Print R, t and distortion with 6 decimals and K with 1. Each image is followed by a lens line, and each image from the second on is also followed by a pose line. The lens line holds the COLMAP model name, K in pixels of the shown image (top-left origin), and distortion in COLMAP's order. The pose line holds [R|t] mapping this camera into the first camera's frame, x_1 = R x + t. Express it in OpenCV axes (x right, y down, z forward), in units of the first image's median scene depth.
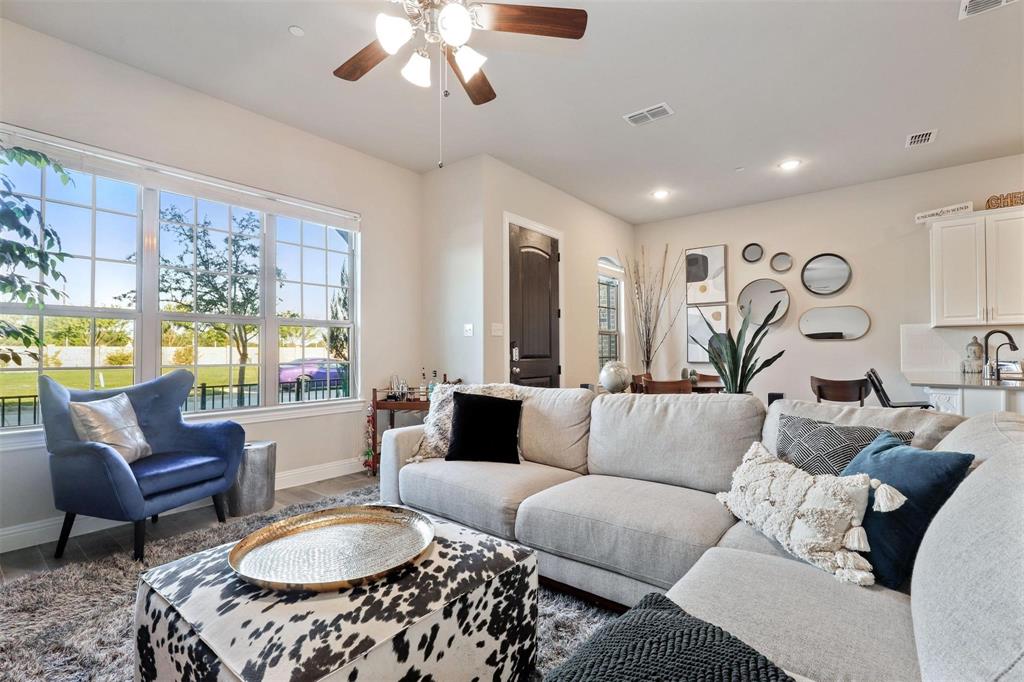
lens RADIAL K [[457.1, 0, 517.7], [0, 457.1, 349.6], [0, 0, 1]] dist [-0.001810, -0.000196]
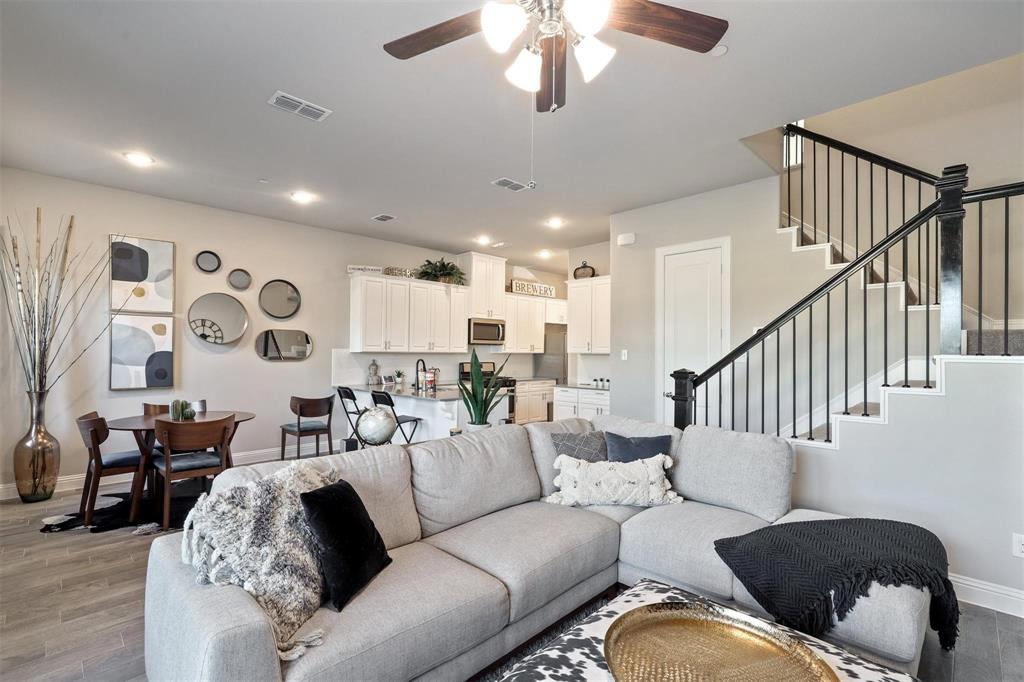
lens RADIAL K [[457.1, 0, 517.7], [0, 457.1, 349.6], [0, 0, 1]] dist [-0.001810, -0.000196]
pose [[0.097013, 0.009206, 0.995240, -0.298636], [-0.012574, 0.999889, -0.008023, -0.040129], [-0.995204, -0.011736, 0.097118, 0.304408]]
